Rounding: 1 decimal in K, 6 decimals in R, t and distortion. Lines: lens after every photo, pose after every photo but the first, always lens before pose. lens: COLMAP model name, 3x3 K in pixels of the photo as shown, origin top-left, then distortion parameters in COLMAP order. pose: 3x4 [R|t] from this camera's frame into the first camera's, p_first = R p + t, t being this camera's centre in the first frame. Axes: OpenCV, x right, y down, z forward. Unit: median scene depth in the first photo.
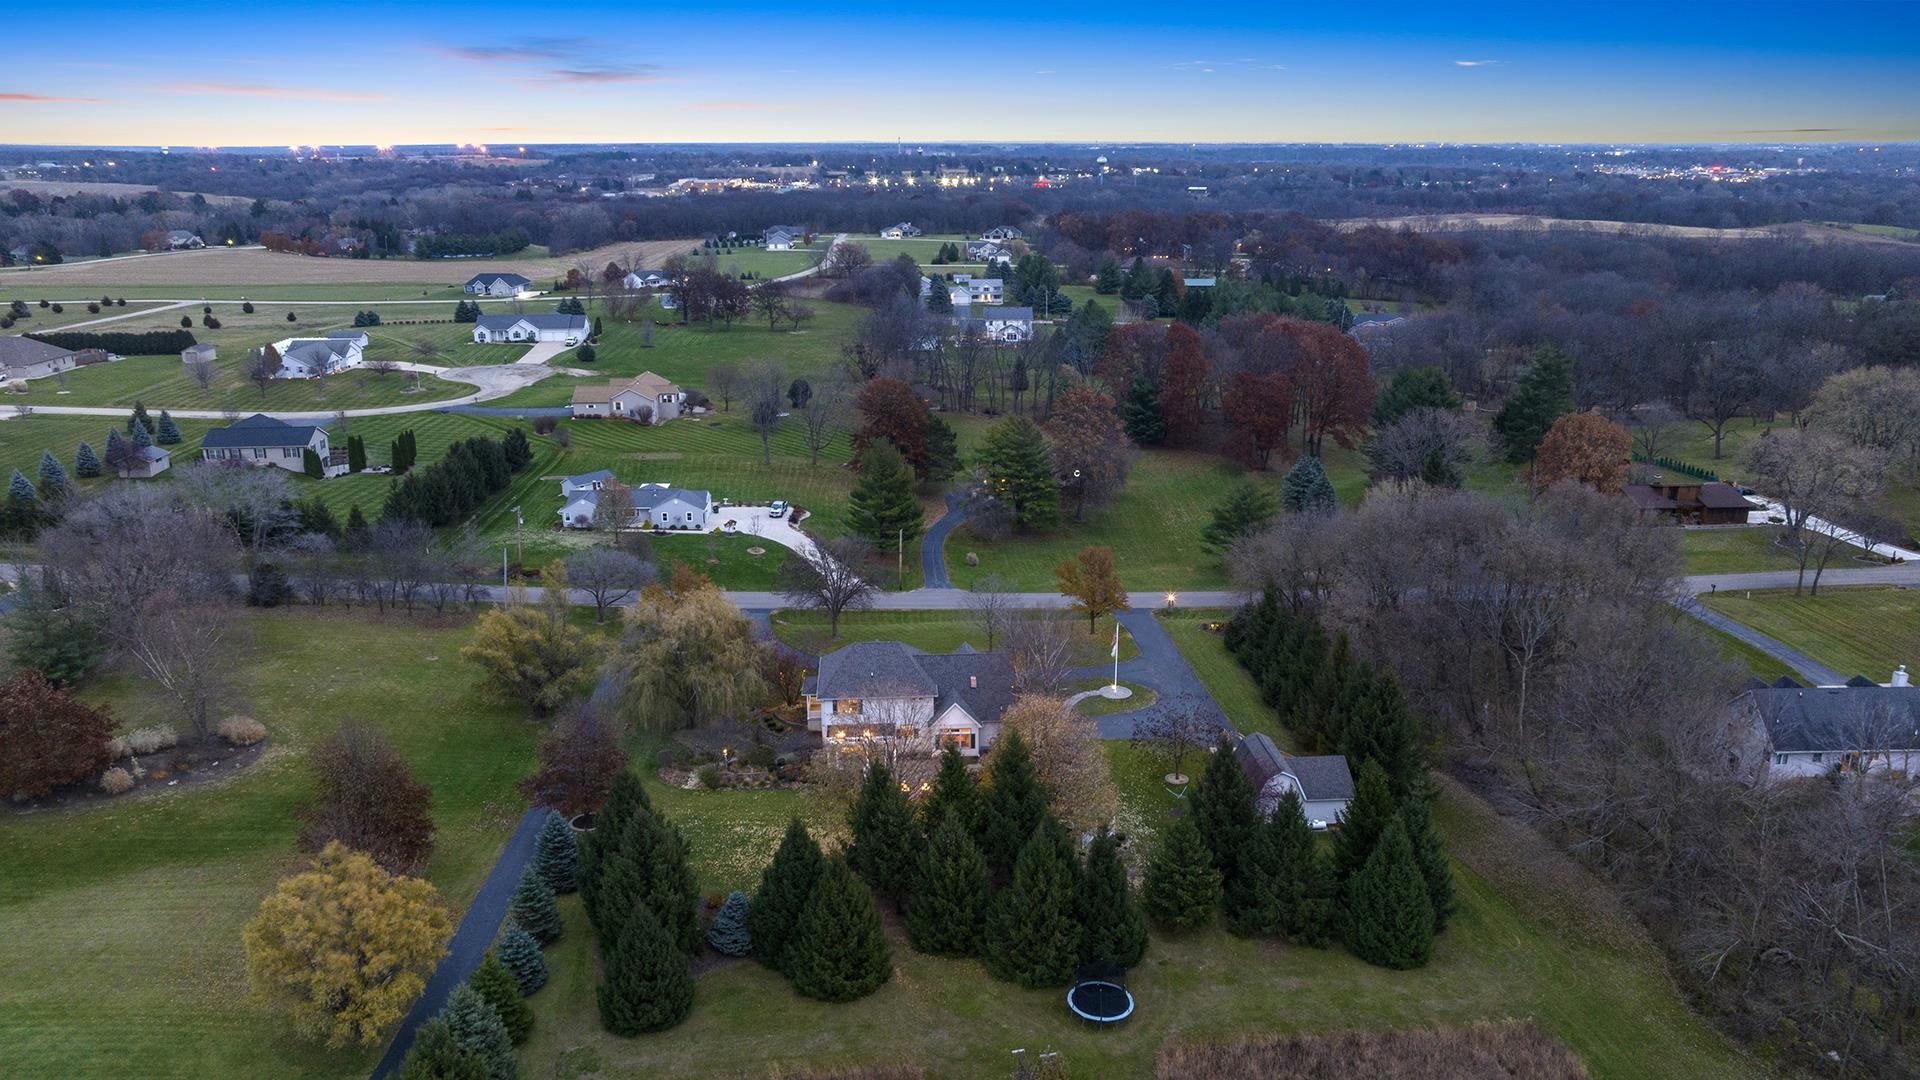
lens RADIAL K [[1328.6, 0, 960.0], [0, 1328.6, 540.0], [0, 0, 1]] dist [-0.024357, -0.000553]
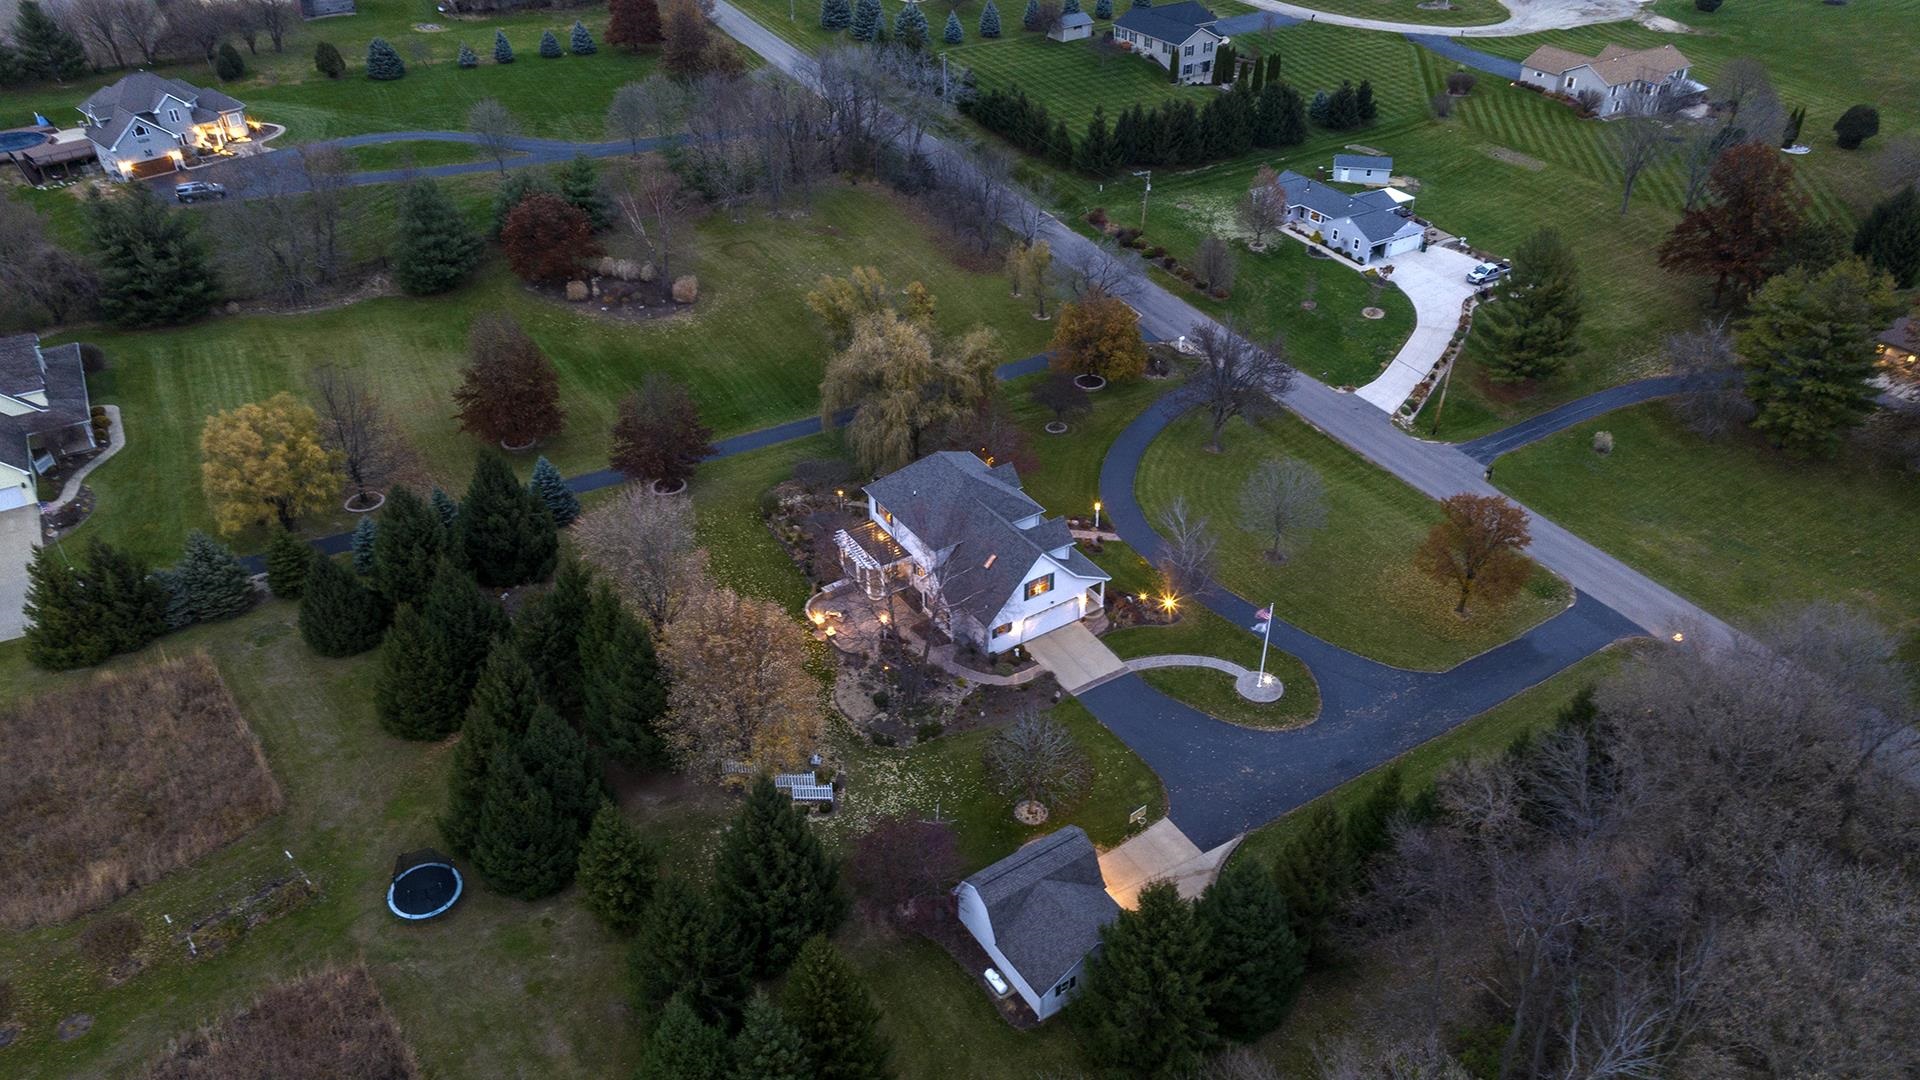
lens RADIAL K [[1328.6, 0, 960.0], [0, 1328.6, 540.0], [0, 0, 1]] dist [-0.024357, -0.000553]
pose [[0.484452, 0.488179, -0.725939, 0.257545], [-0.242290, 0.872230, 0.424866, -0.105735], [0.840596, -0.029939, 0.540834, 0.261568]]
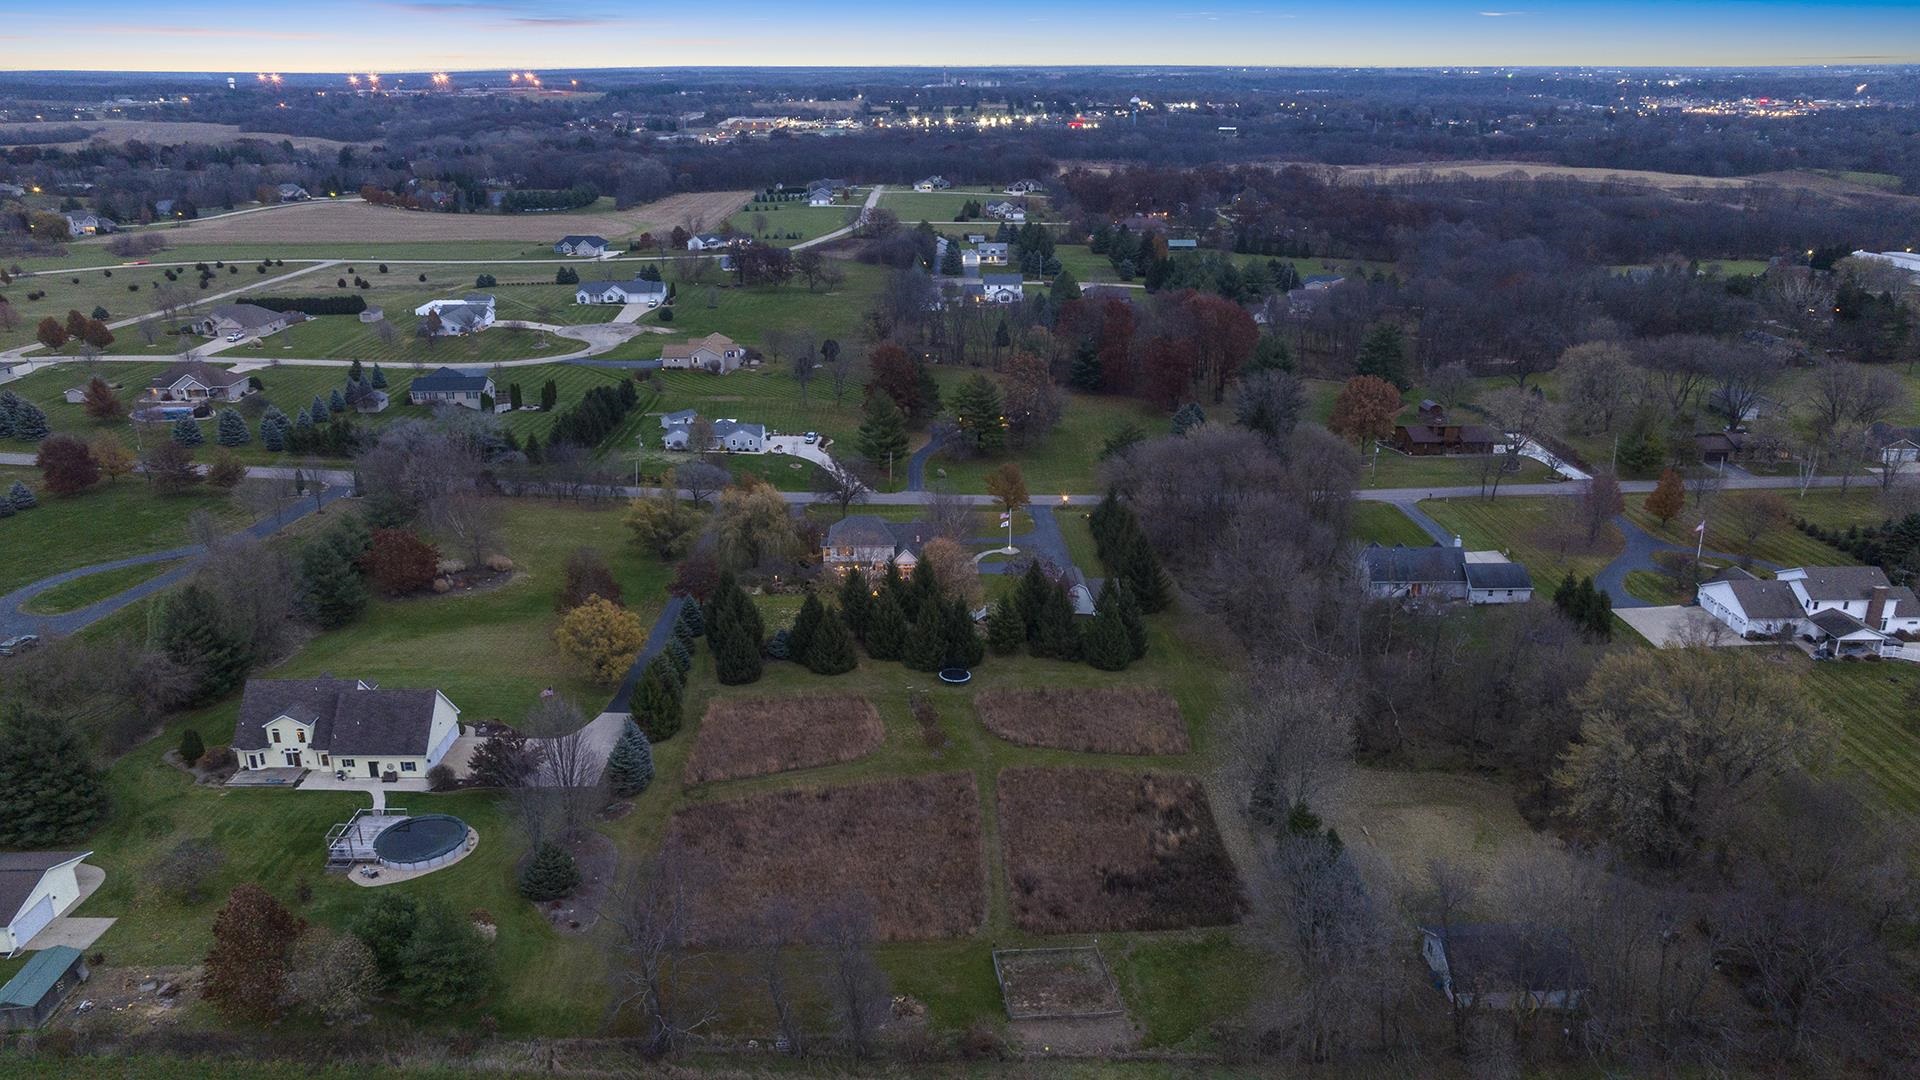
lens RADIAL K [[1328.6, 0, 960.0], [0, 1328.6, 540.0], [0, 0, 1]] dist [-0.024357, -0.000553]
pose [[0.999384, 0.010757, -0.033395, 0.057243], [-0.008952, 0.998515, 0.053745, 0.006750], [0.033924, -0.053413, 0.997996, -0.341231]]
